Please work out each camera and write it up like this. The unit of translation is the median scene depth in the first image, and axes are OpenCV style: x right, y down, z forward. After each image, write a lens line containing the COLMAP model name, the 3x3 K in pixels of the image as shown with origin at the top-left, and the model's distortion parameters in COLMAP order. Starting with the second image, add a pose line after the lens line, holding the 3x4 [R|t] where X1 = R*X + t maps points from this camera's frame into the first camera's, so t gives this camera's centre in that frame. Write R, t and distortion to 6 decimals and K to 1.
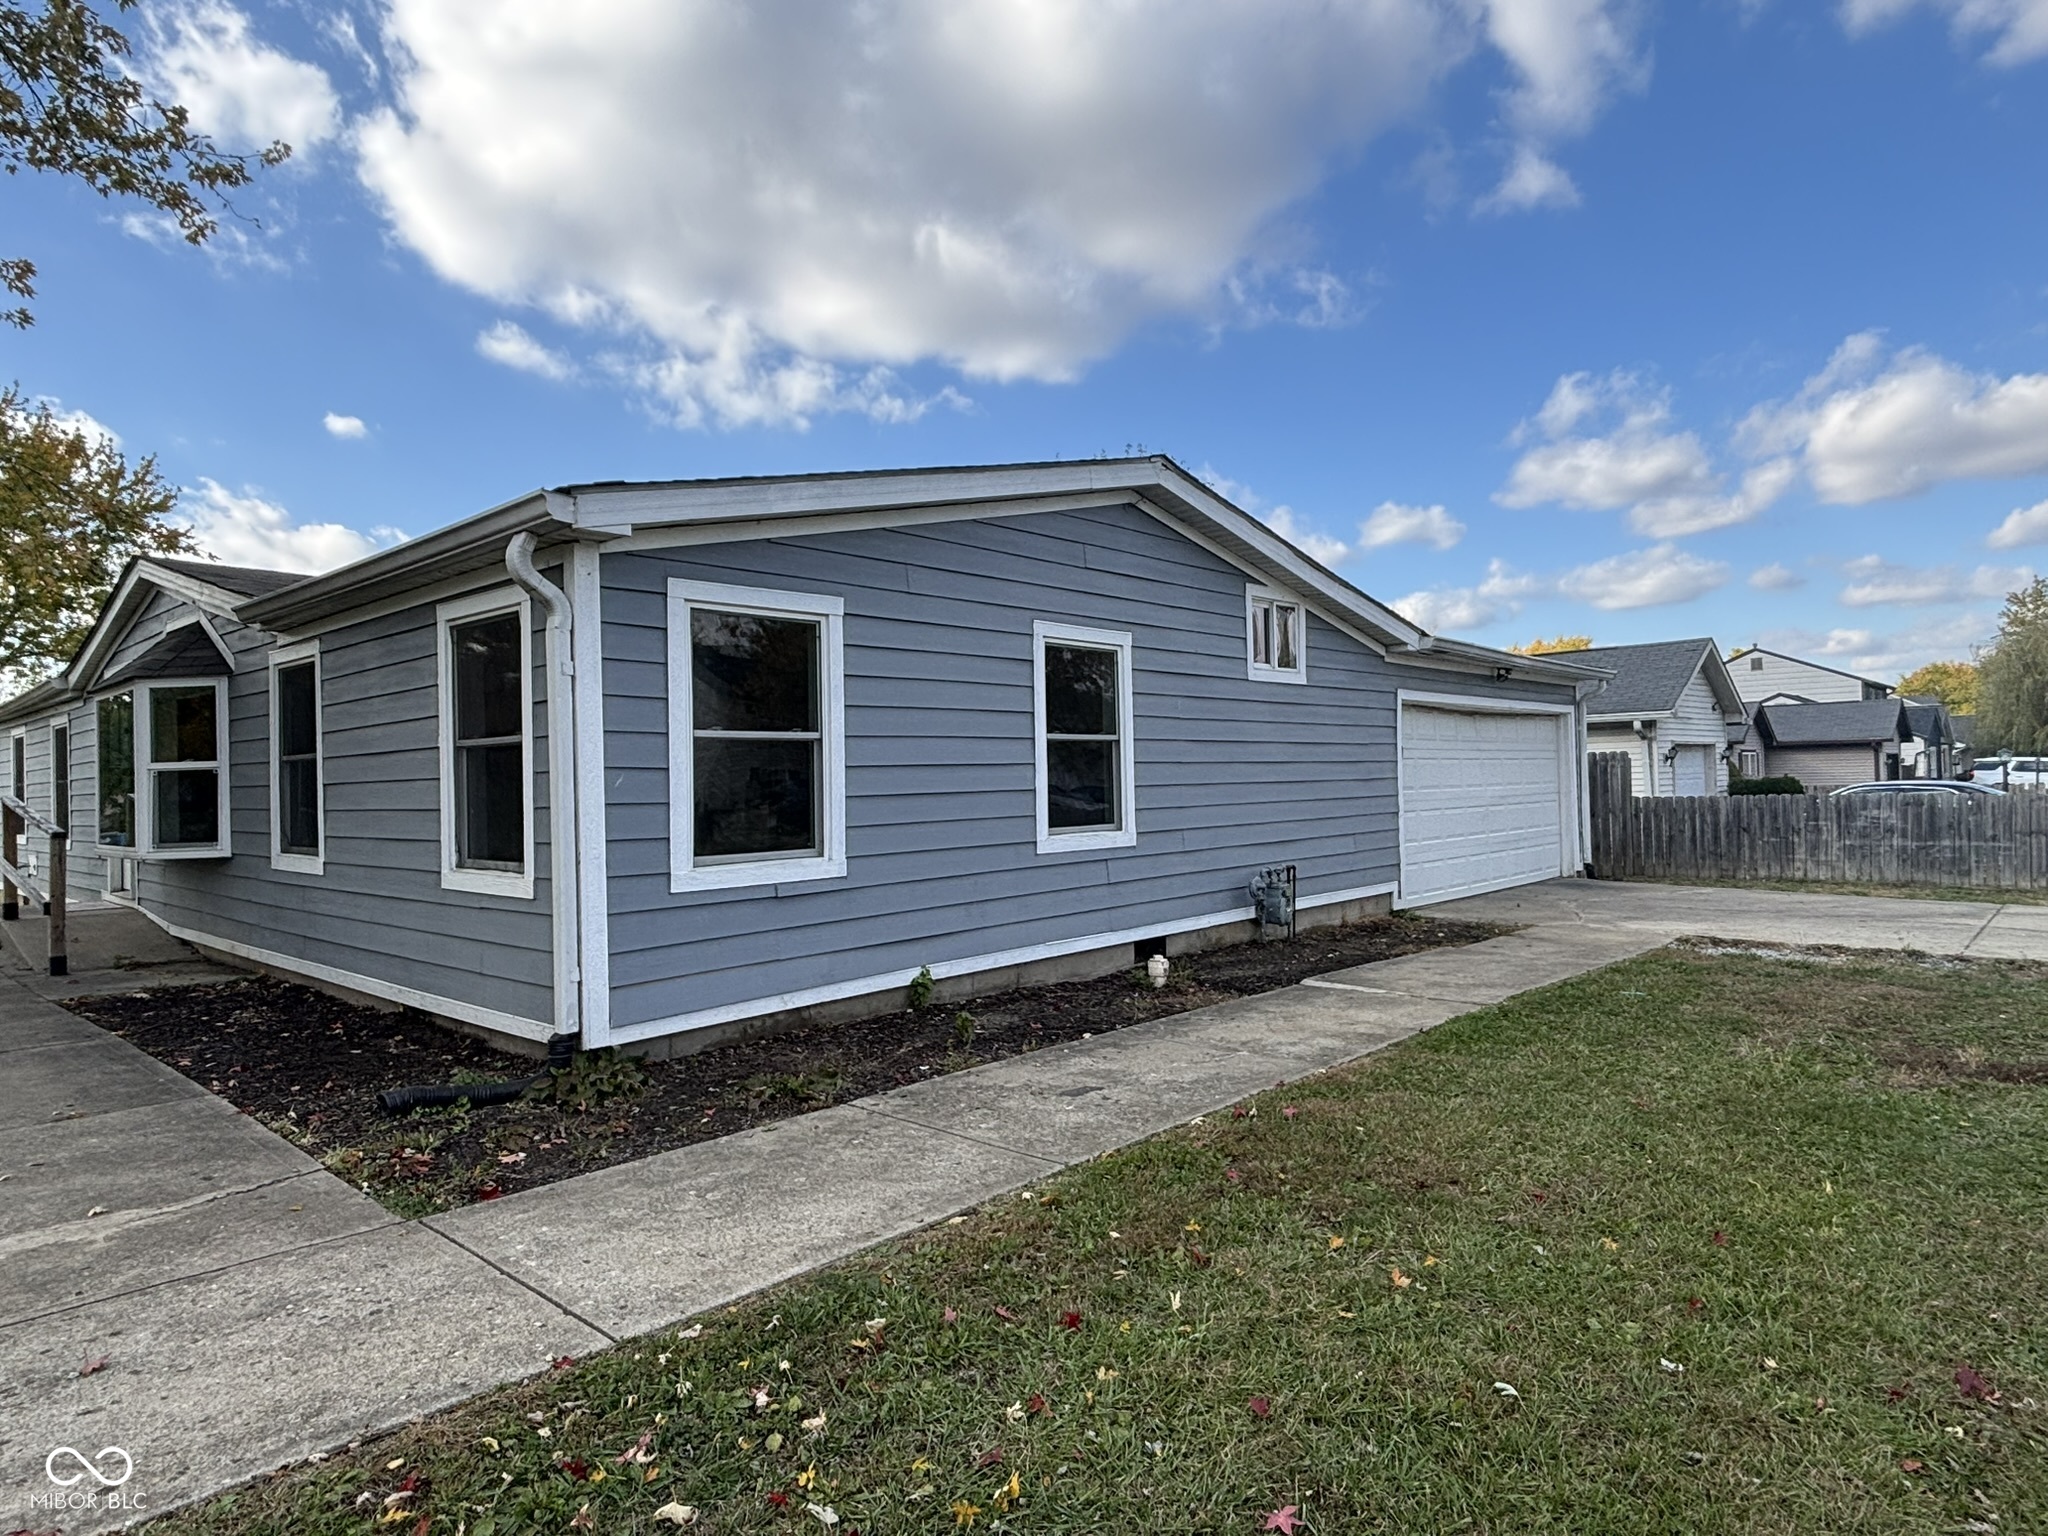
lens RADIAL K [[1191.4, 0, 1023.8], [0, 1191.4, 758.9], [0, 0, 1]] dist [0.063244, -0.000939]
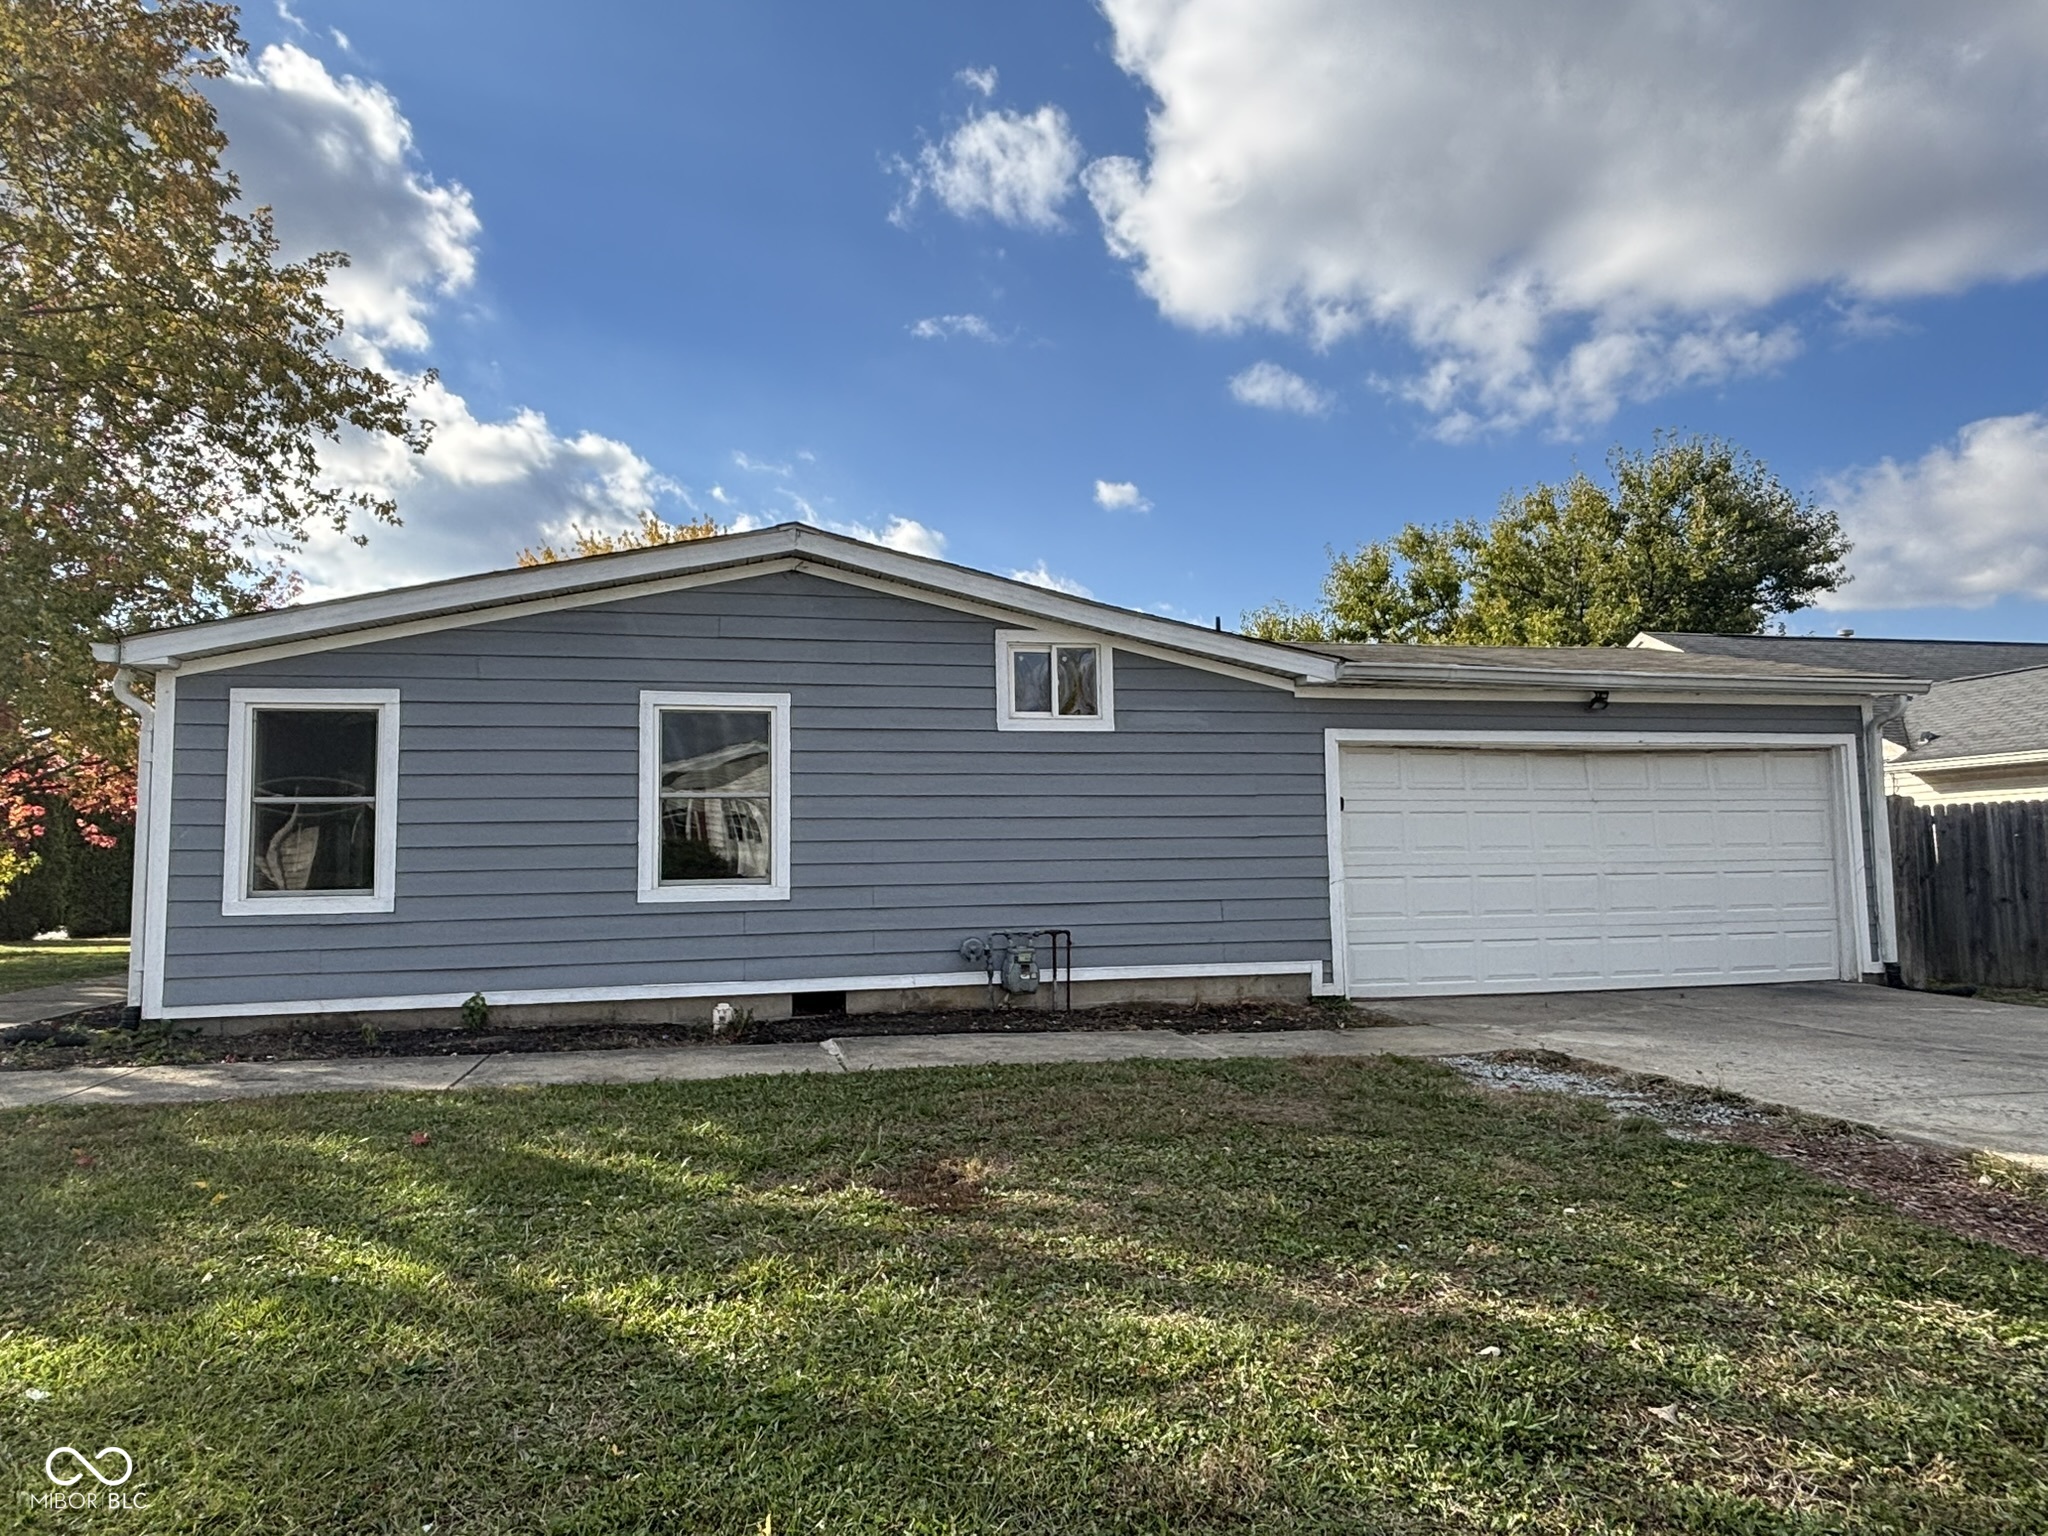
lens RADIAL K [[1617.5, 0, 1024.8], [0, 1617.5, 776.1], [0, 0, 1]] dist [0.048566, -0.005308]
pose [[0.849064, -0.053863, -0.525537, 0.856551], [0.019017, 0.997260, -0.071486, 0.059927], [0.527948, 0.050702, 0.847762, -0.067280]]
